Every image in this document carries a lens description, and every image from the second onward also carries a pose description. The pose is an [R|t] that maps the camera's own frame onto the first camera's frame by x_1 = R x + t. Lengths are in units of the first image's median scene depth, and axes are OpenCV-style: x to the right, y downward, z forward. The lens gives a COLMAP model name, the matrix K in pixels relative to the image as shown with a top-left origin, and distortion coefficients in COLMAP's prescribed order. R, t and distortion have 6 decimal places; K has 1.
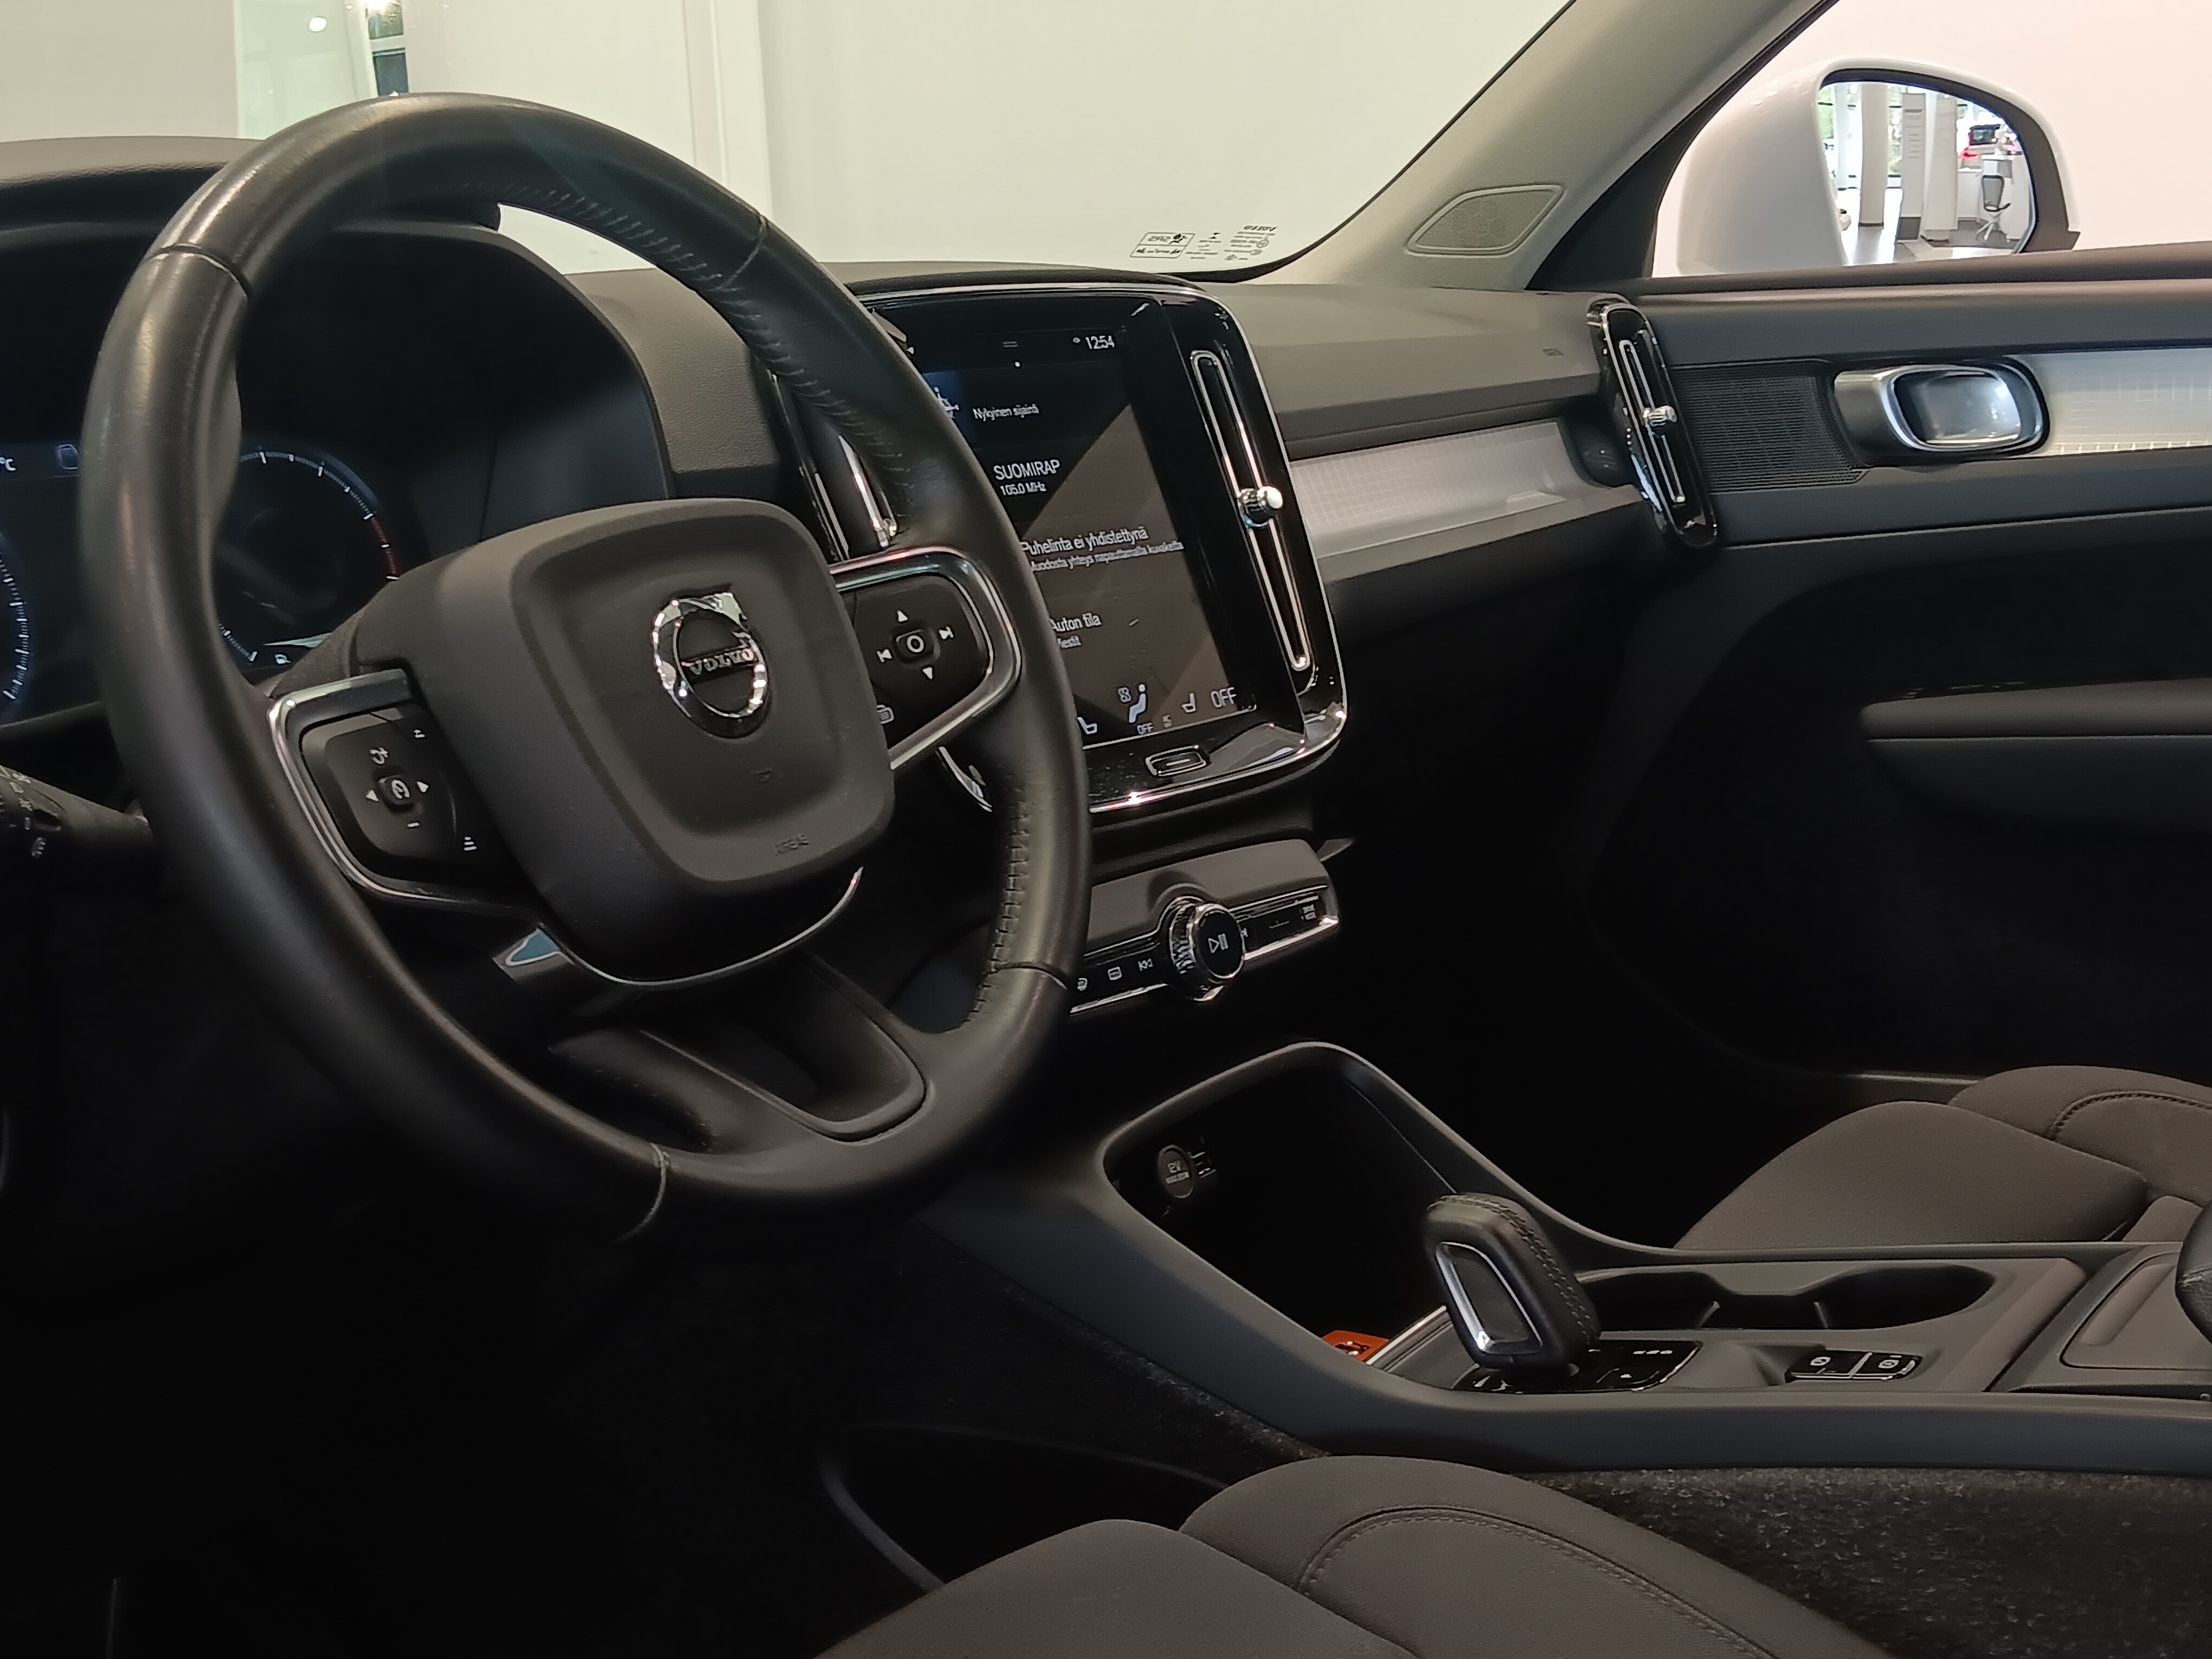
lens RADIAL K [[2645.5, 0, 1106.0], [0, 2645.5, 829.5], [0, 0, 1]] dist [0.009353, 0.015239]
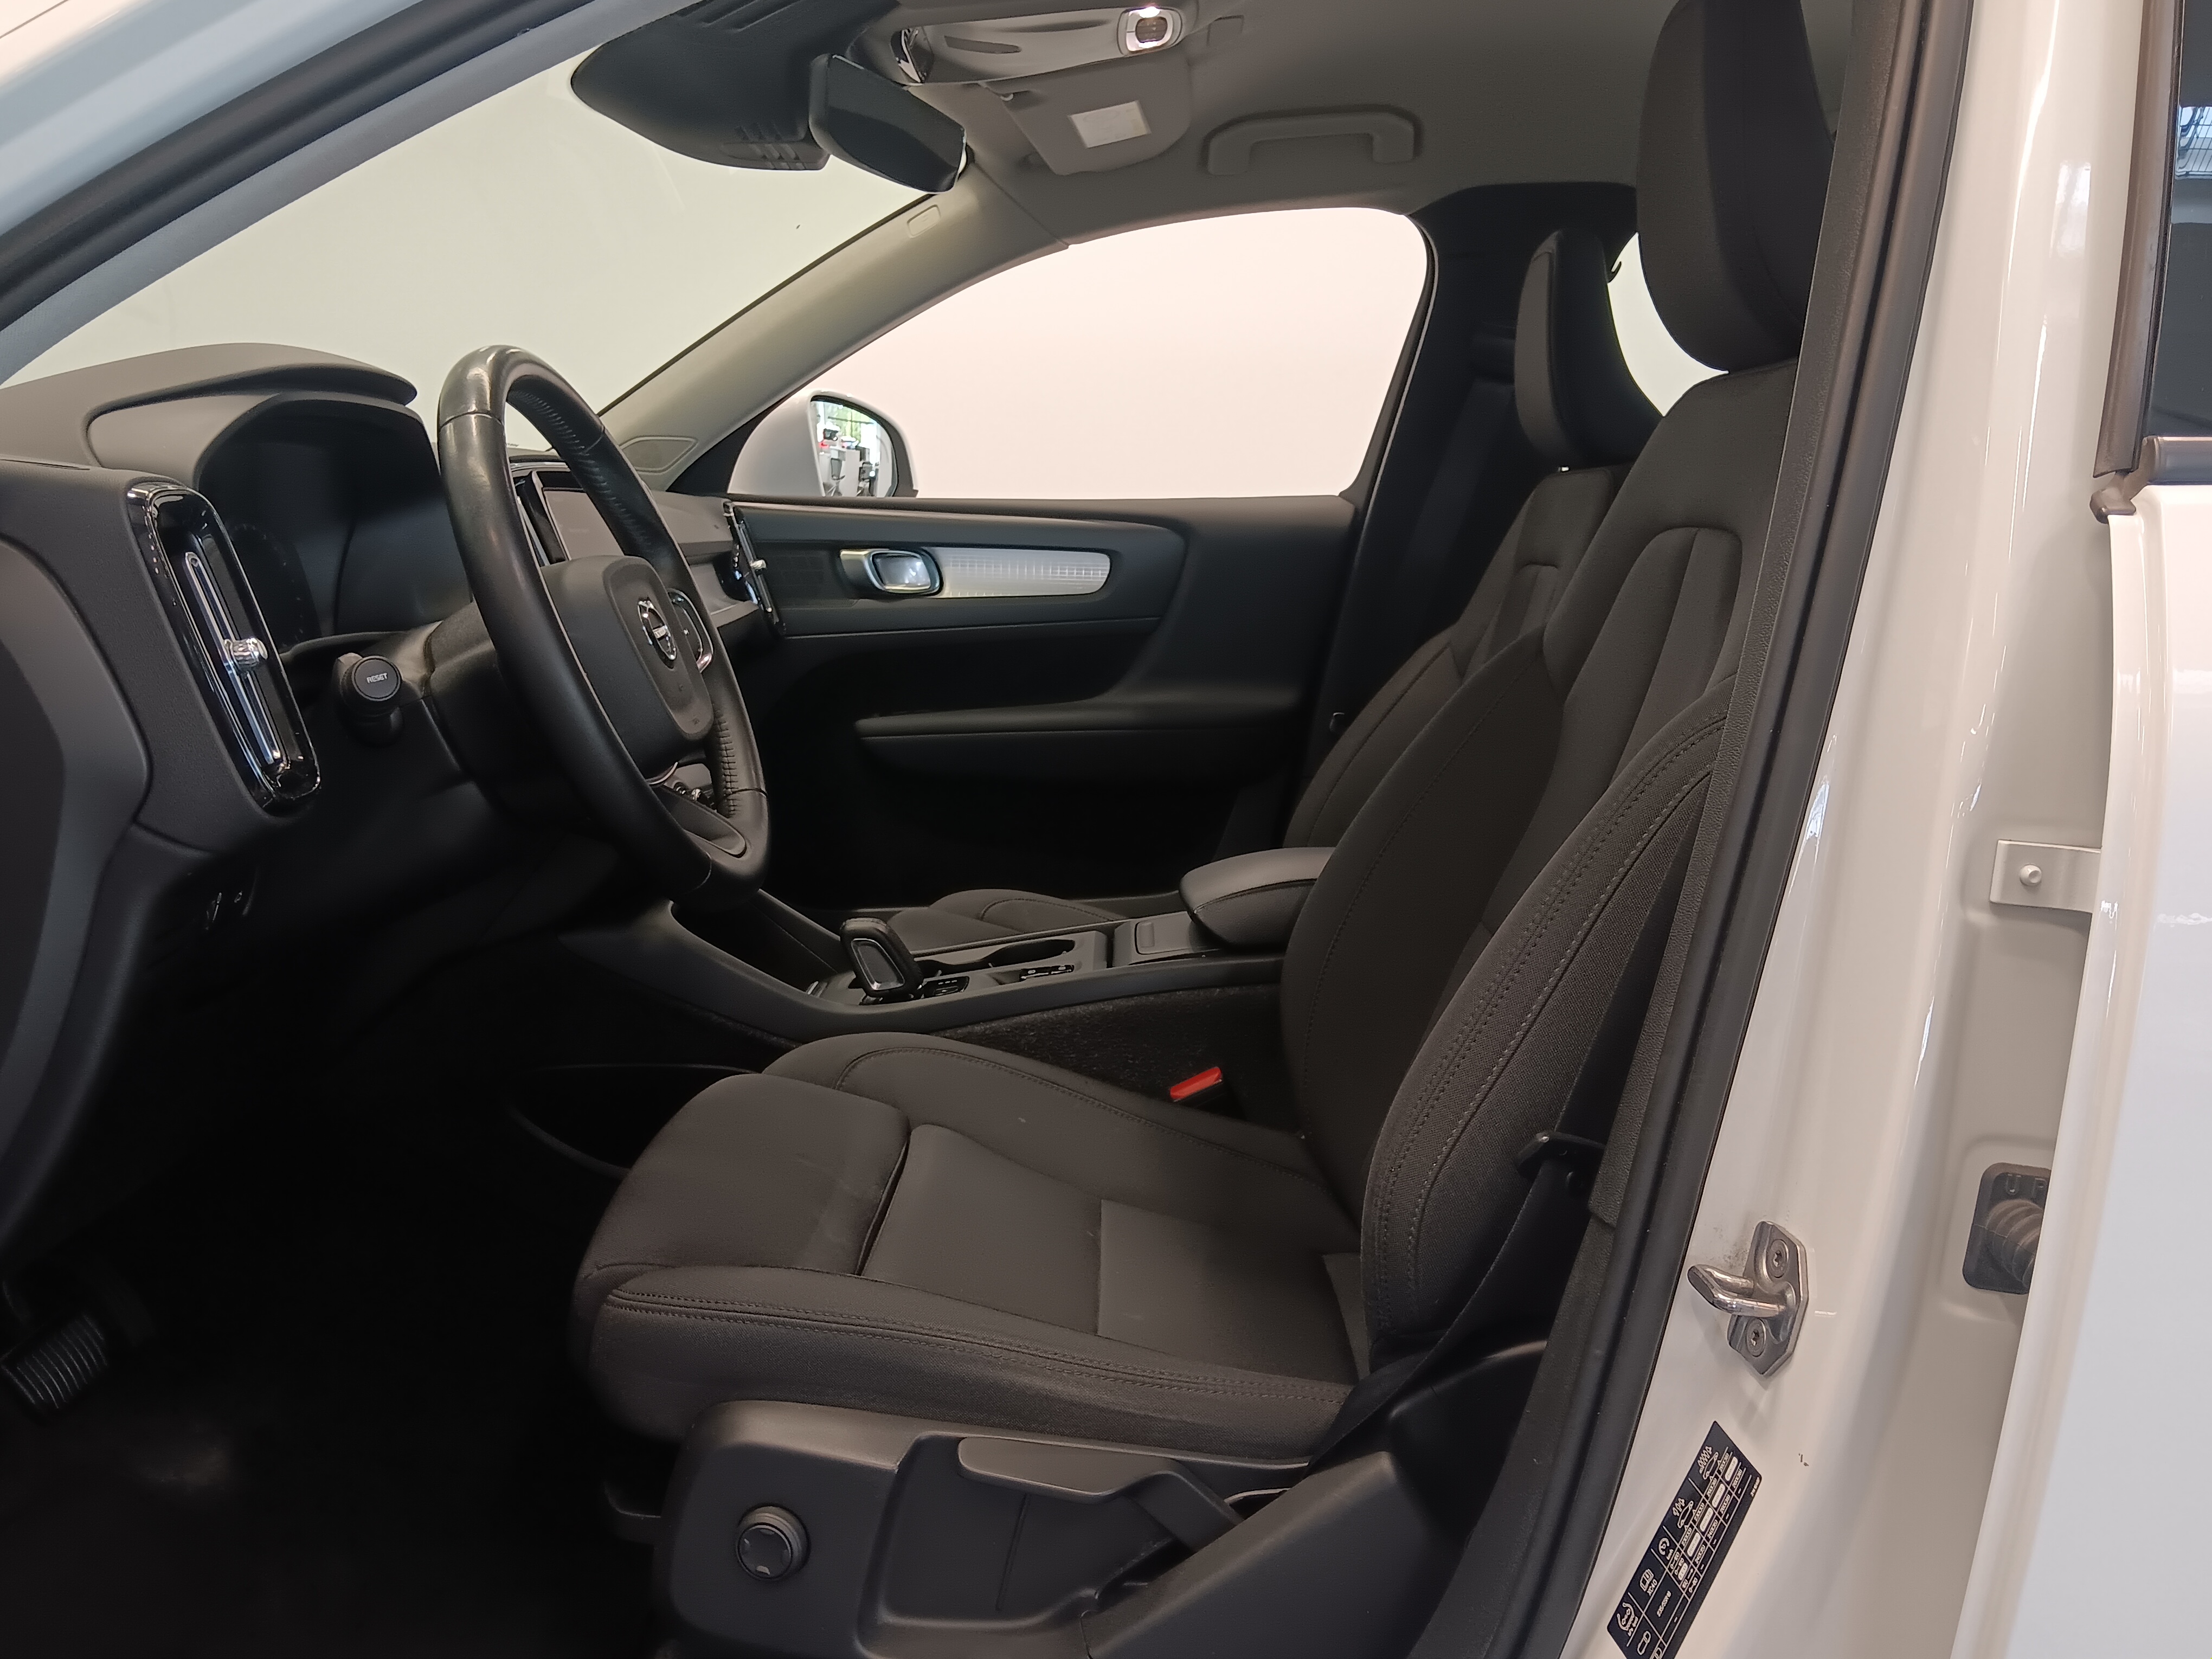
lens RADIAL K [[1676.6, 0, 1106.0], [0, 1676.6, 829.5], [0, 0, 1]] dist [-0.001283, -0.000167]
pose [[0.816595, -0.023048, 0.576750, -0.285076], [0.036822, 0.999247, -0.012204, 0.056827], [-0.576035, 0.031203, 0.816829, -0.118387]]
